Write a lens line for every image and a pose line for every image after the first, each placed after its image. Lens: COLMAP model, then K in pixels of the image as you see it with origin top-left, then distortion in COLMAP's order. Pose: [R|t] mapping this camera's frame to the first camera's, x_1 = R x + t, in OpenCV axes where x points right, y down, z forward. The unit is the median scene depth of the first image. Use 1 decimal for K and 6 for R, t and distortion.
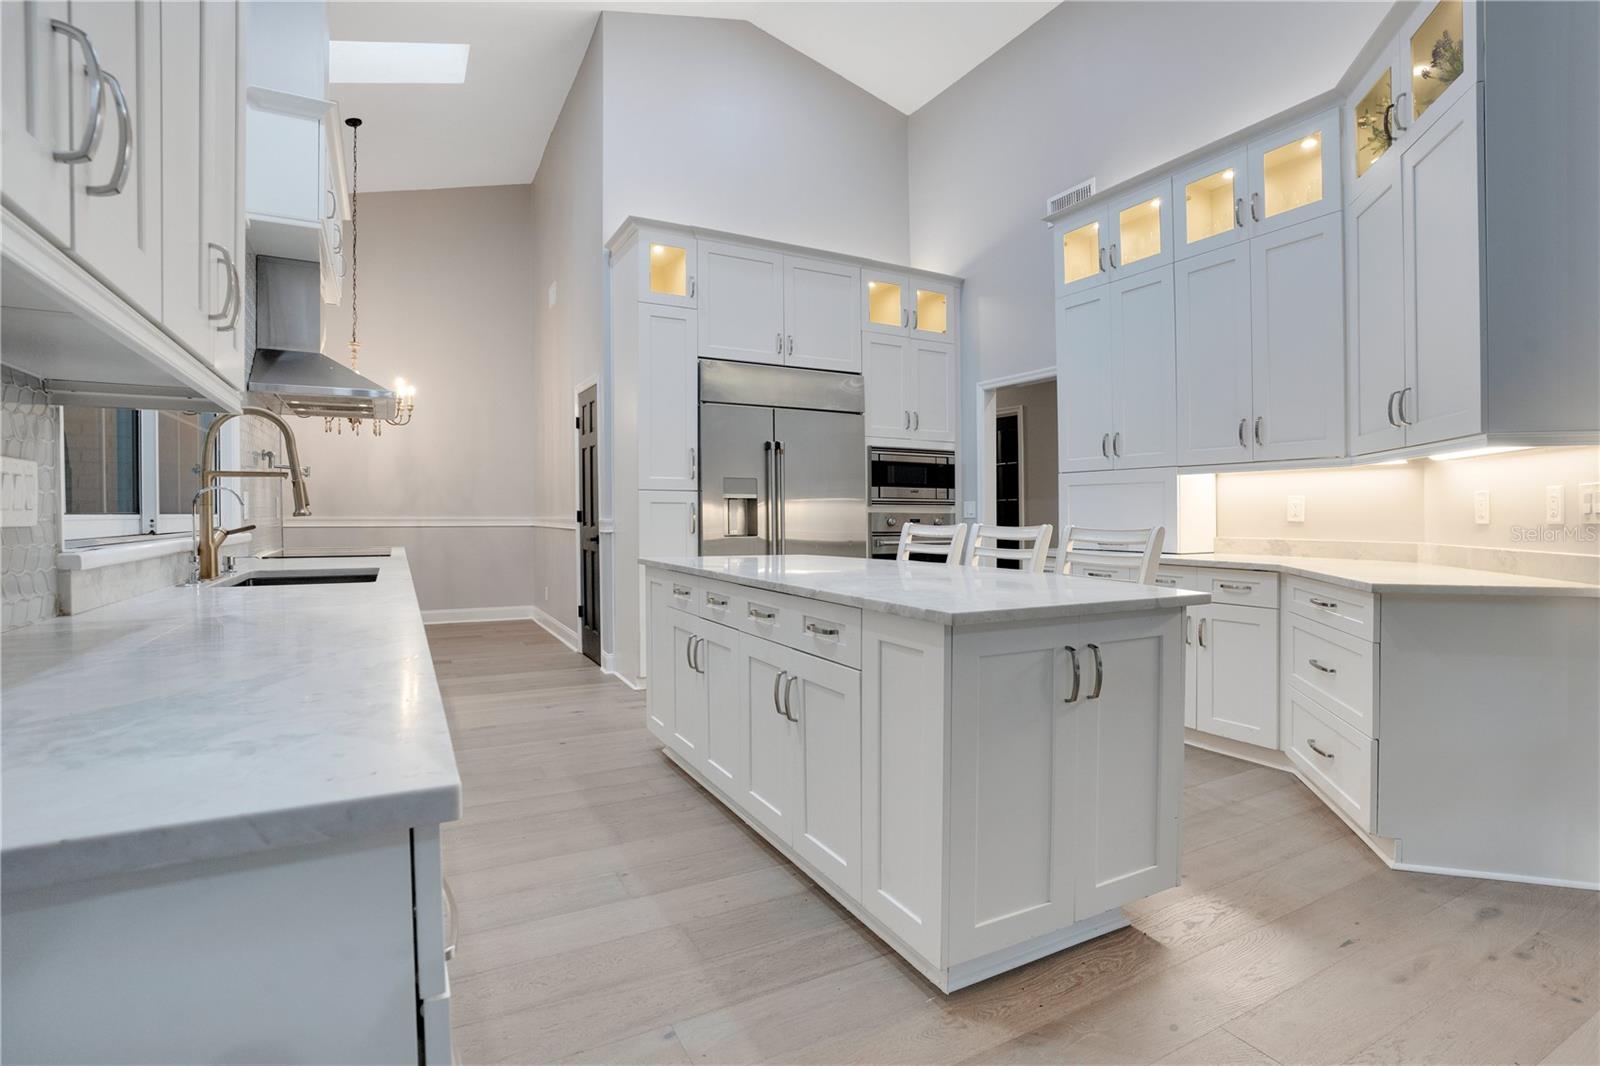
lens RADIAL K [[766.6, 0, 765.9], [0, 766.6, 524.9], [0, 0, 1]] dist [-0.063685, 0.022945]
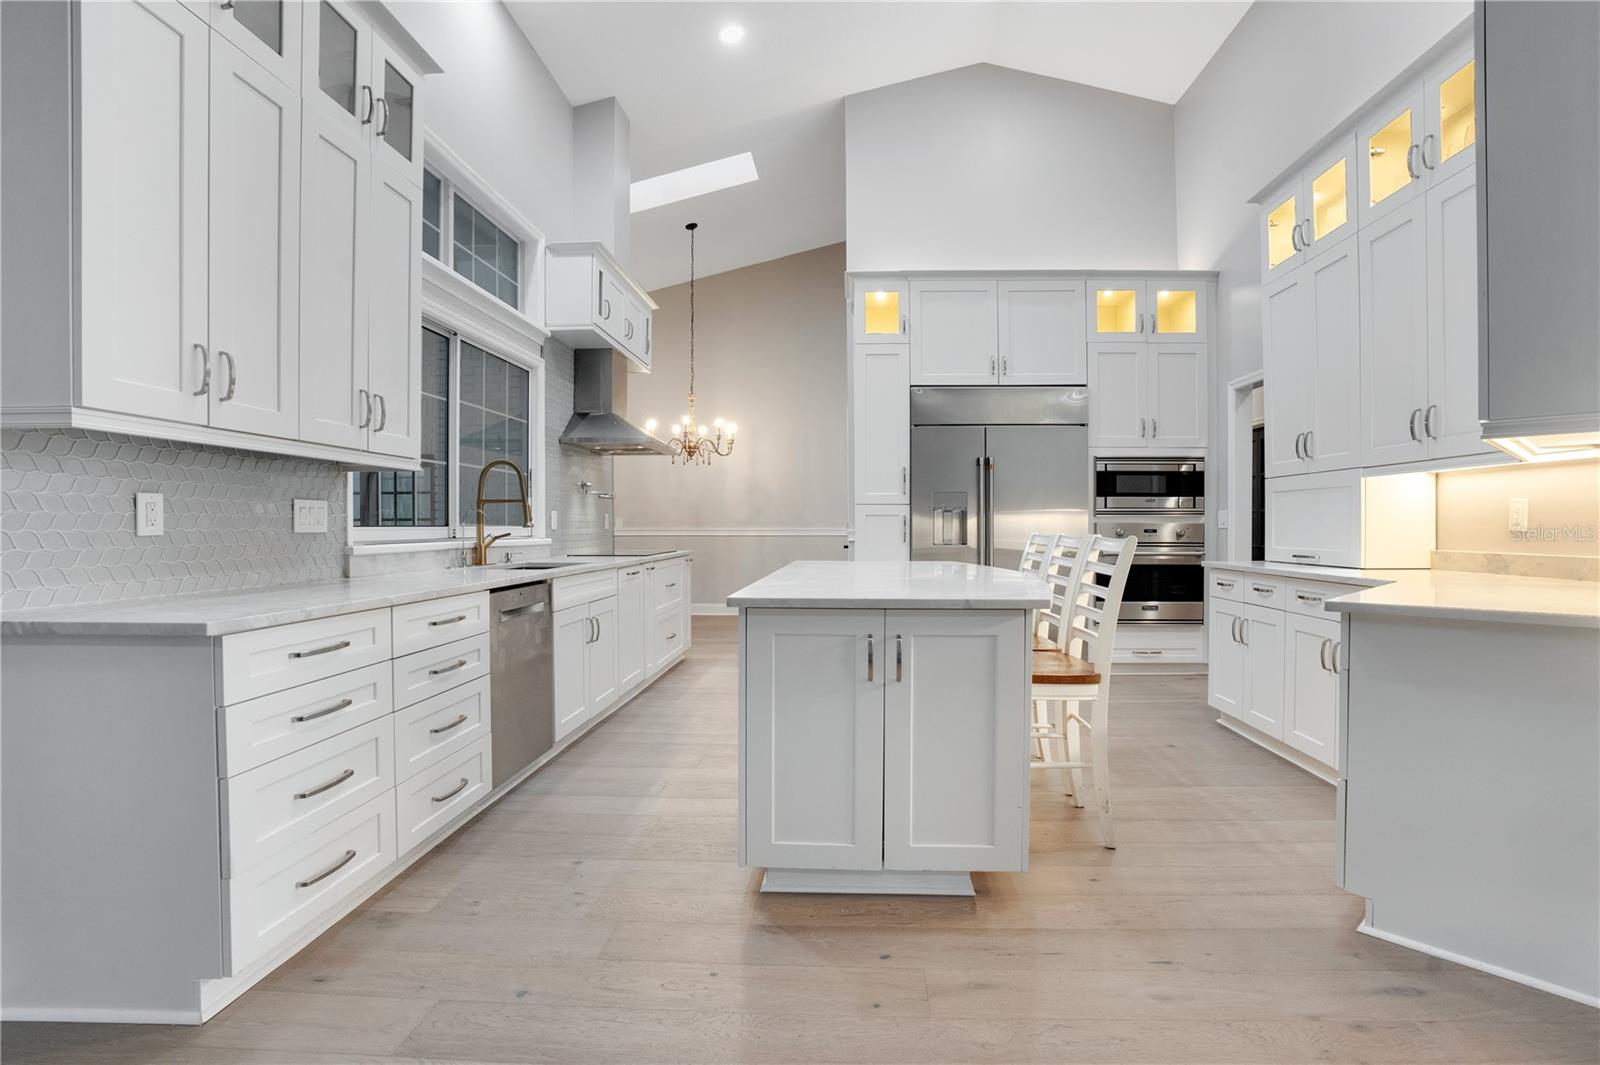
lens RADIAL K [[766.6, 0, 816.6], [0, 766.6, 518.8], [0, 0, 1]] dist [-0.063685, 0.022945]
pose [[0.865160, -0.007706, -0.501437, 0.349409], [-0.004095, 0.999740, -0.022430, 0.001788], [0.501480, 0.021459, 0.864903, -0.037105]]
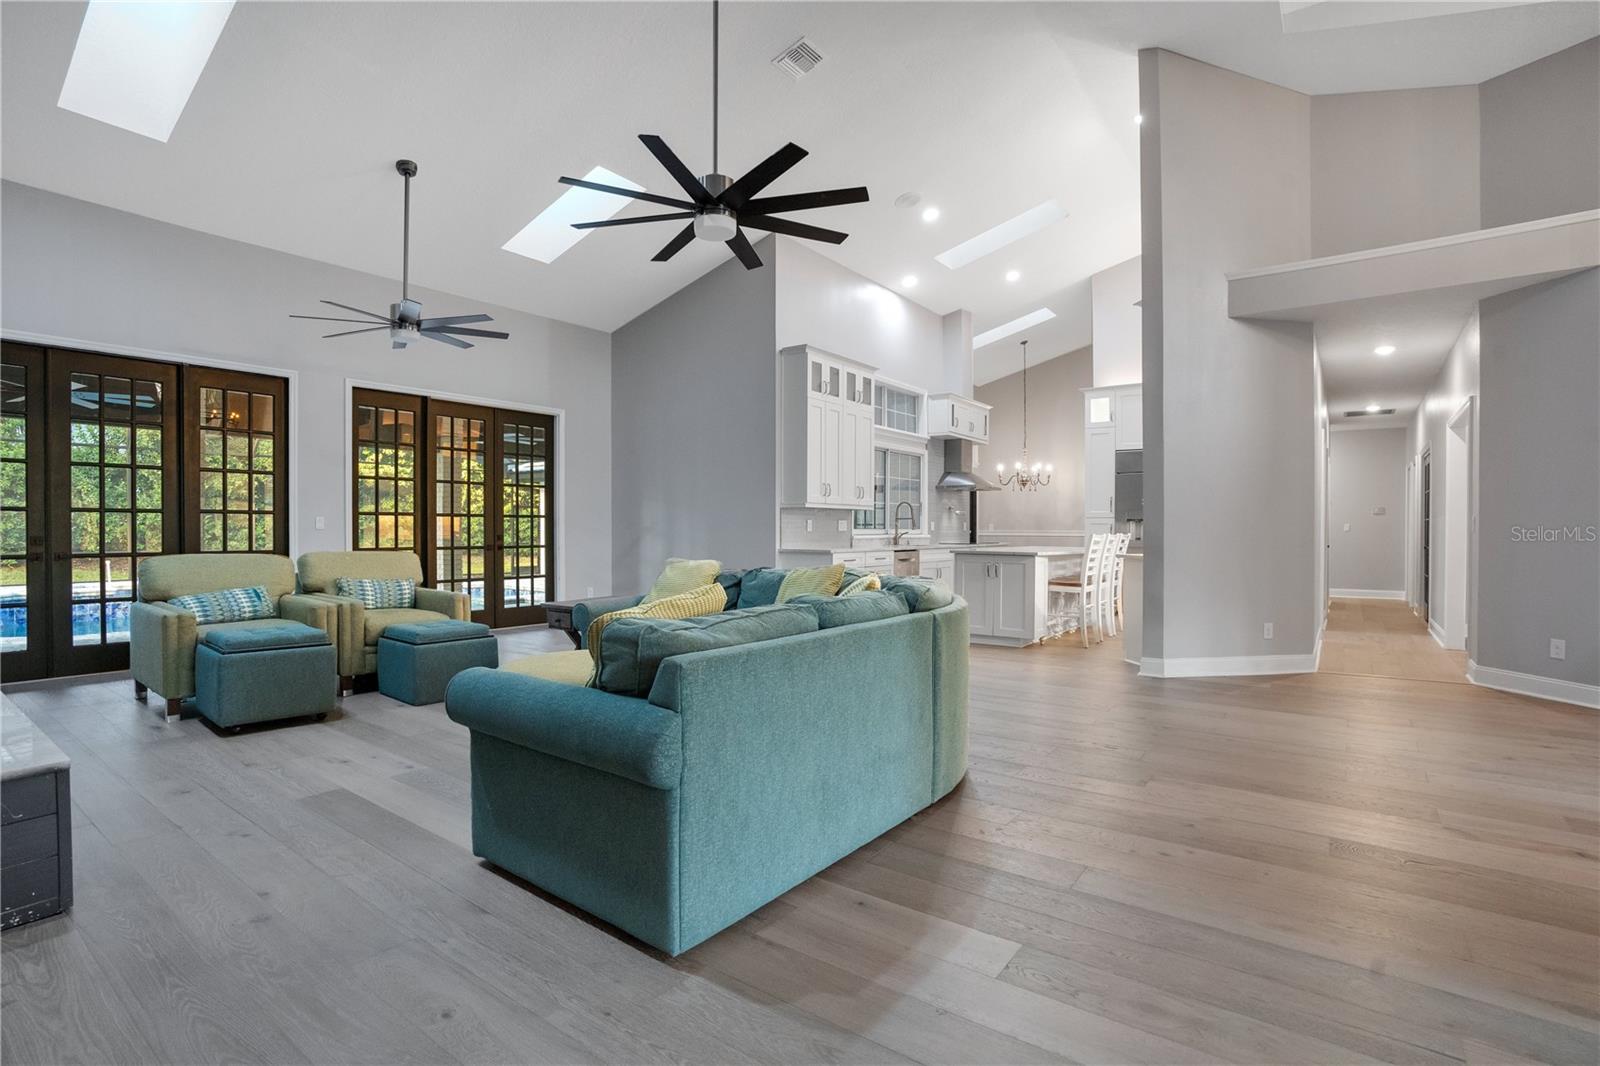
lens RADIAL K [[766.6, 0, 796.7], [0, 766.6, 537.3], [0, 0, 1]] dist [-0.063685, 0.022945]
pose [[0.439477, 0.009092, -0.898208, 1.347298], [-0.013375, 0.999904, 0.003577, 0.011714], [0.898154, 0.010442, 0.439557, -0.651131]]
